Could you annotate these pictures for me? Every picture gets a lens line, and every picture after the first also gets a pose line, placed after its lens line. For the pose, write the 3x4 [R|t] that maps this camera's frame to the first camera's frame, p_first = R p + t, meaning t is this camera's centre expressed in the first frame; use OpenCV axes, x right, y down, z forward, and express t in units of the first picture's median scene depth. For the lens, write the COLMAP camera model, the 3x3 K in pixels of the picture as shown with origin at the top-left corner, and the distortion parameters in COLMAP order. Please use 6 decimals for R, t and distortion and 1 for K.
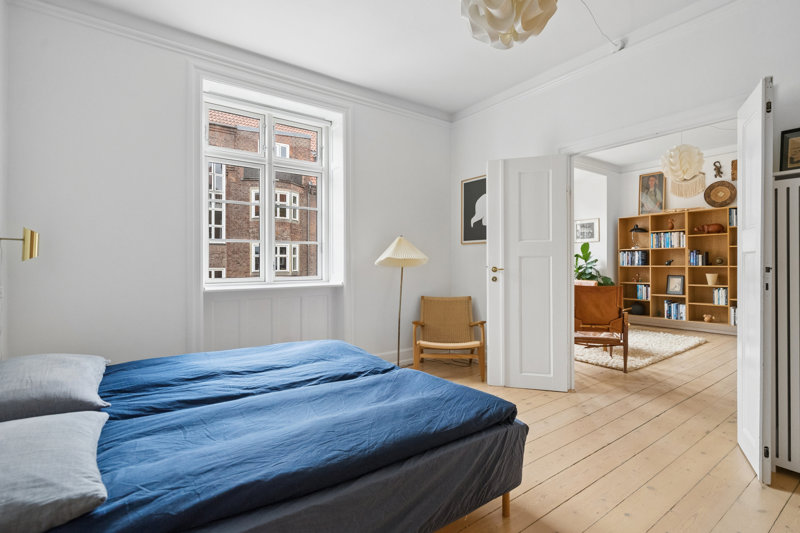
lens RADIAL K [[367.8, 0, 401.8], [0, 367.8, 262.9], [0, 0, 1]] dist [0.001024, 0.000316]
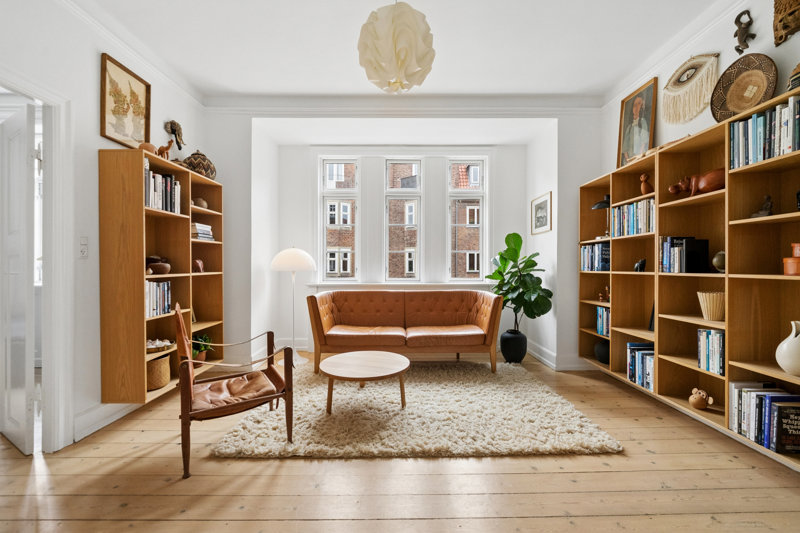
lens RADIAL K [[328.2, 0, 400.0], [0, 328.2, 266.5], [0, 0, 1]] dist [-0.000676, -0.000014]
pose [[0.815465, 0.003394, -0.578796, 0.705914], [-0.002107, 0.999994, 0.002894, 0.000095], [0.578802, -0.001141, 0.815467, 0.459542]]
